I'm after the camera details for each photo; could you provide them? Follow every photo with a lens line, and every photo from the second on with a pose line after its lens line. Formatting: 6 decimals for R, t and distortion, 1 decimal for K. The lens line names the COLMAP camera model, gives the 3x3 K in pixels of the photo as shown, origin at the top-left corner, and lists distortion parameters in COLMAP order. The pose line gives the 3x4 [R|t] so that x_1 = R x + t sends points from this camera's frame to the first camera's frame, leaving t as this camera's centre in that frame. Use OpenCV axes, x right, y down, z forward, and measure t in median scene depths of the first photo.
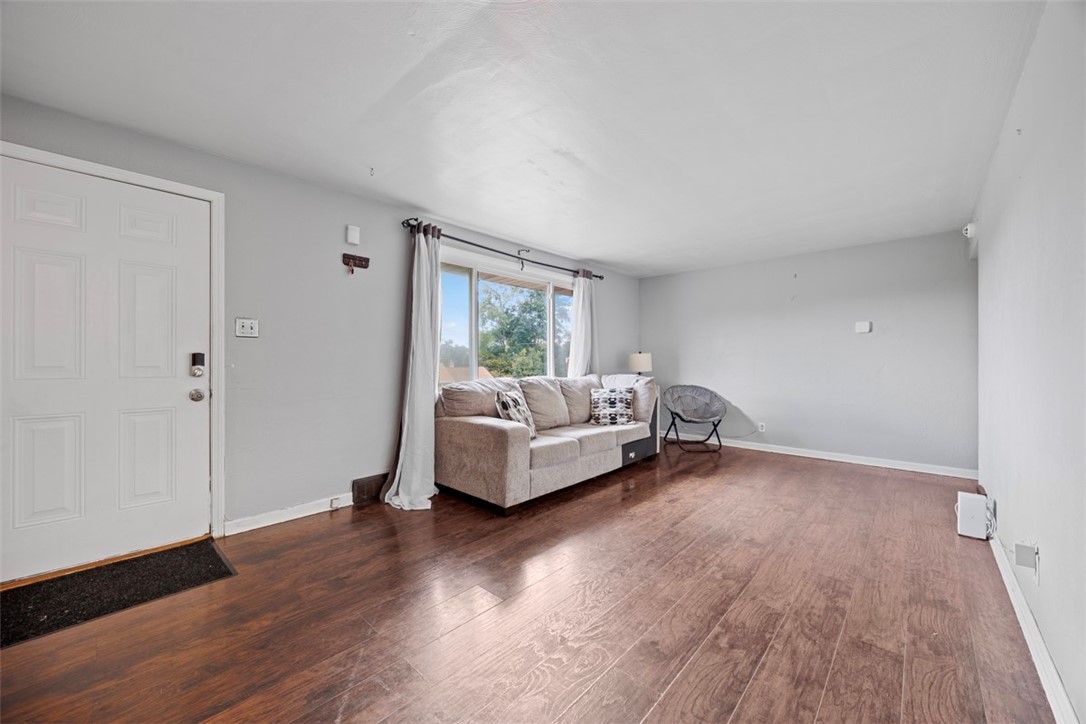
lens RADIAL K [[413.5, 0, 538.3], [0, 413.5, 359.3], [0, 0, 1]] dist [0.001266, 0.000139]
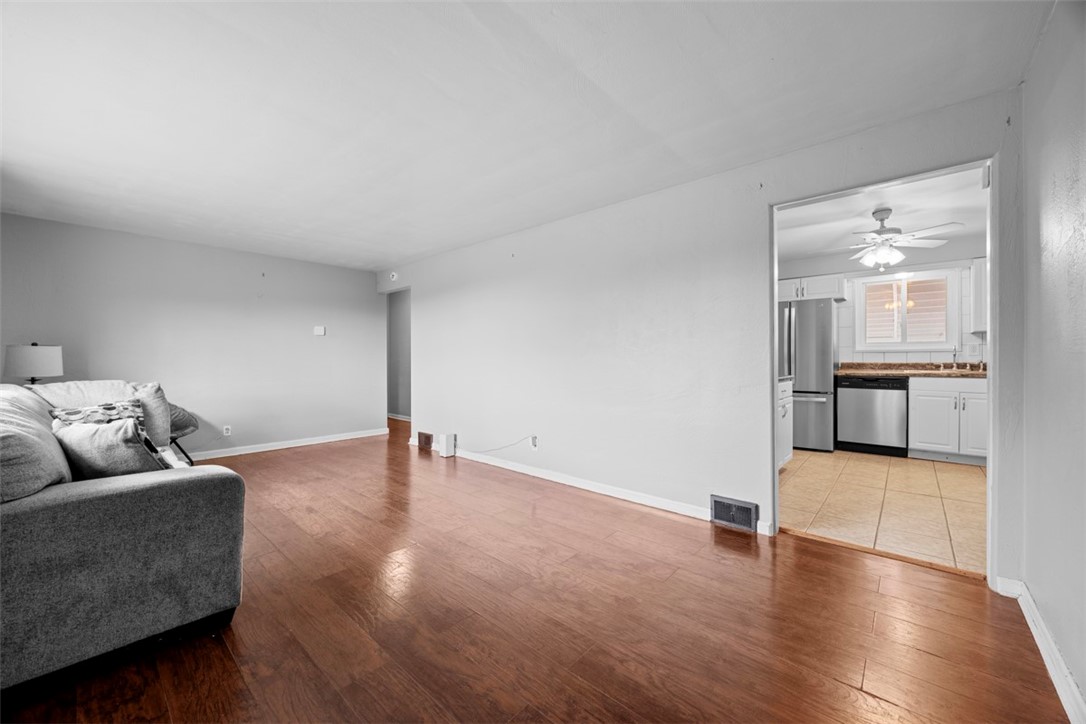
lens RADIAL K [[413.5, 0, 538.3], [0, 413.5, 359.3], [0, 0, 1]] dist [0.001266, 0.000139]
pose [[-0.017760, -0.002615, 0.999839, -0.589654], [-0.004454, 0.999987, 0.002536, 0.000596], [-0.999832, -0.004408, -0.017772, 0.499963]]
